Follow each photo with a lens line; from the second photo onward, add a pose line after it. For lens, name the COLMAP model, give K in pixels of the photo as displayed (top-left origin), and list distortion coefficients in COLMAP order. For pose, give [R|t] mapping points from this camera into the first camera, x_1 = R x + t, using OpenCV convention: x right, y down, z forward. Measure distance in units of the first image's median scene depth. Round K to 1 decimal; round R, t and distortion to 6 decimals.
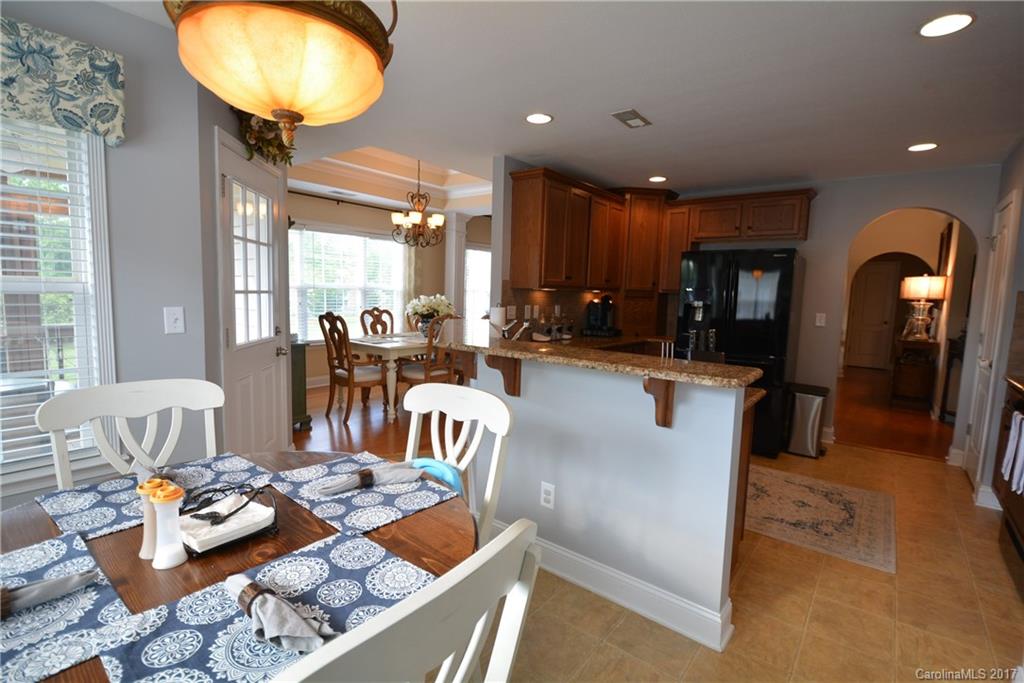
lens RADIAL K [[482.6, 0, 512.0], [0, 482.6, 341.5], [0, 0, 1]] dist [0.013046, -0.018591]
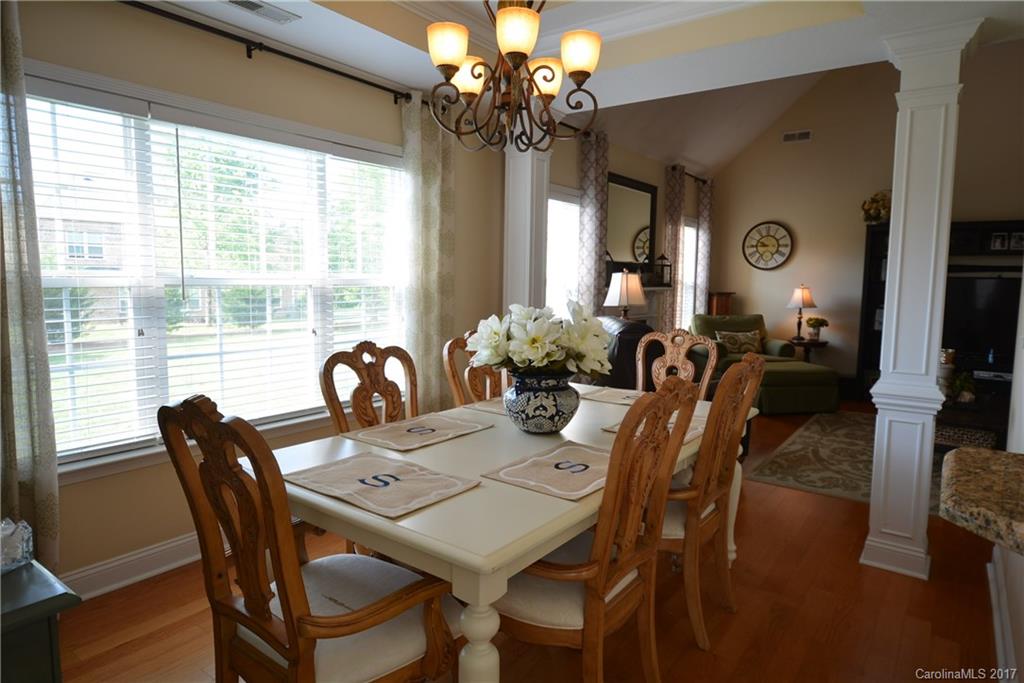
lens RADIAL K [[607.6, 0, 512.0], [0, 607.6, 341.5], [0, 0, 1]] dist [-0.000877, -0.000171]
pose [[0.999196, -0.019609, 0.034974, -0.194330], [0.019721, 0.999801, -0.002875, -0.066817], [-0.034911, 0.003563, 0.999384, 0.572761]]
